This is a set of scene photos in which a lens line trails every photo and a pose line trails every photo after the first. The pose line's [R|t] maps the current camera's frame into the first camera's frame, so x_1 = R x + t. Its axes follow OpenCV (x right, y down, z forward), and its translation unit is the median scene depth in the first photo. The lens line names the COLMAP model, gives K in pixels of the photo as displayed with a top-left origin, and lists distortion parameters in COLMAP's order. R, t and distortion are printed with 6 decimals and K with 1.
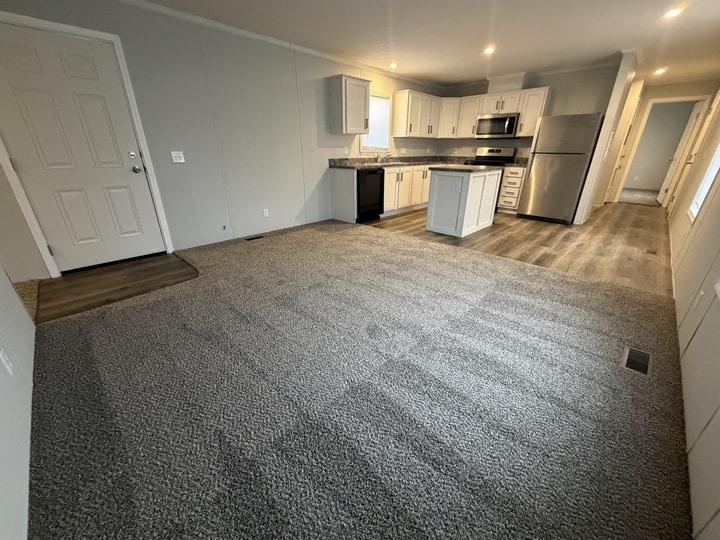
lens RADIAL K [[287.3, 0, 357.9], [0, 287.3, 270.2], [0, 0, 1]] dist [-0.001443, -0.000387]
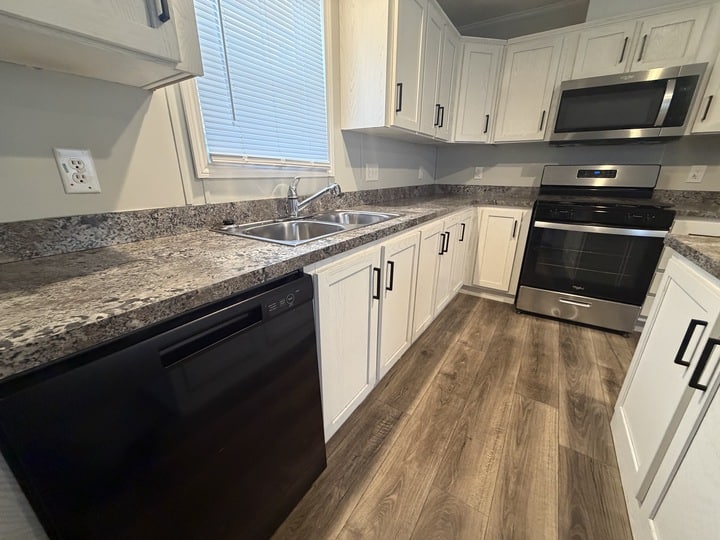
lens RADIAL K [[287.3, 0, 357.9], [0, 287.3, 270.2], [0, 0, 1]] dist [-0.001443, -0.000387]
pose [[0.981572, -0.059622, 0.181553, 0.086221], [0.071863, 0.995510, -0.061601, -0.335915], [-0.177065, 0.073512, 0.981450, 0.808146]]
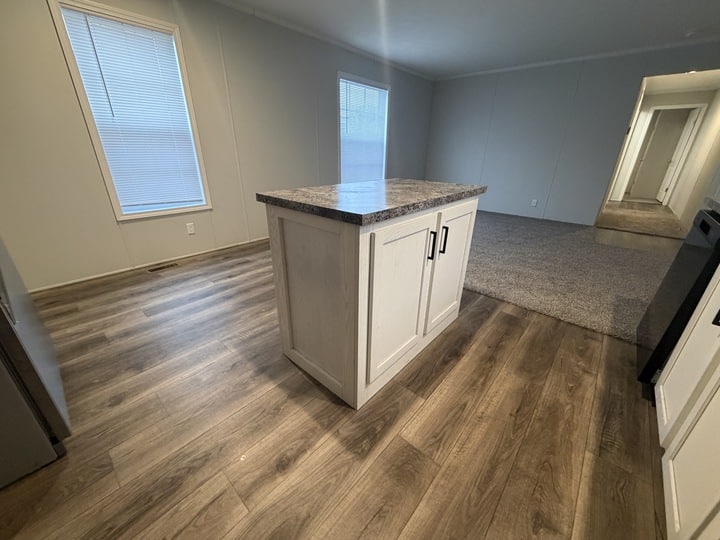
lens RADIAL K [[287.3, 0, 360.0], [0, 287.3, 270.0], [0, 0, 1]] dist [-0.001776, 0.000095]
pose [[-0.998132, 0.007389, -0.060645, 0.379713], [-0.038151, 0.699917, 0.713205, -0.468837], [0.047716, 0.714186, -0.698327, 1.140807]]
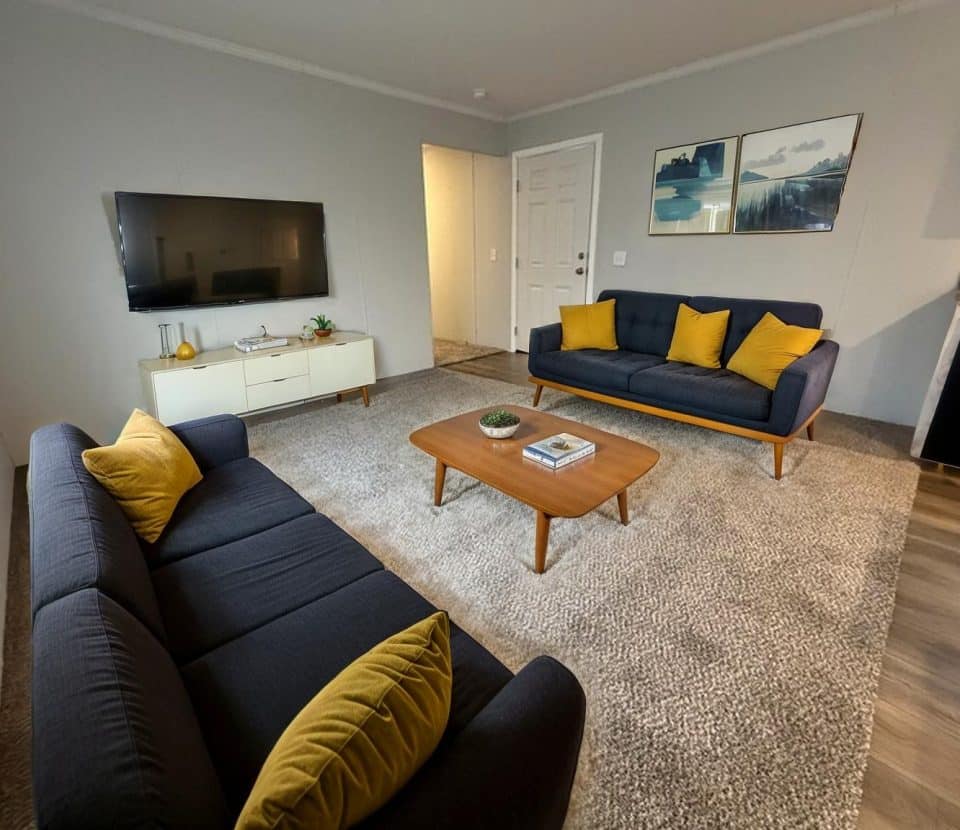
lens RADIAL K [[444.3, 0, 480.0], [0, 444.3, 415.0], [0, 0, 1]] dist [-0.001846, -0.000570]
pose [[-0.034718, 0.338049, -0.940488, 0.471745], [-0.372057, 0.869040, 0.326102, -0.176261], [0.927560, 0.361237, 0.095602, 0.435927]]
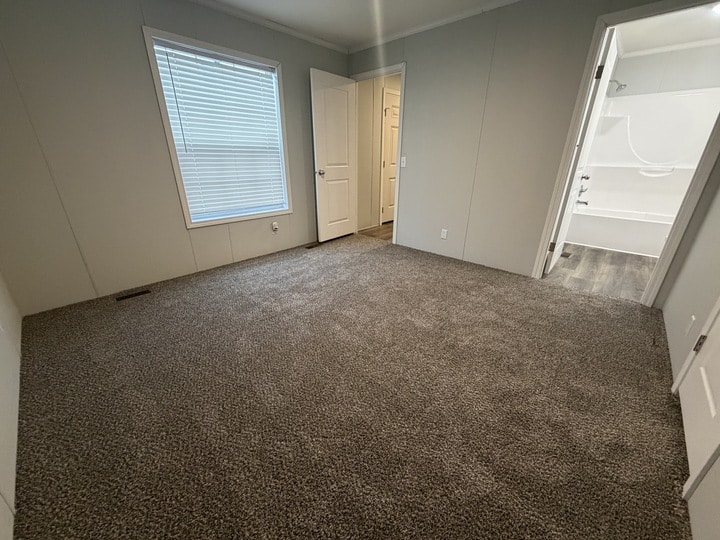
lens RADIAL K [[287.3, 0, 357.9], [0, 287.3, 270.2], [0, 0, 1]] dist [-0.001443, -0.000387]
pose [[-0.999387, 0.016515, -0.030880, 0.806531], [-0.009429, 0.722343, 0.691471, -0.624214], [0.033725, 0.691338, -0.721744, 1.488136]]
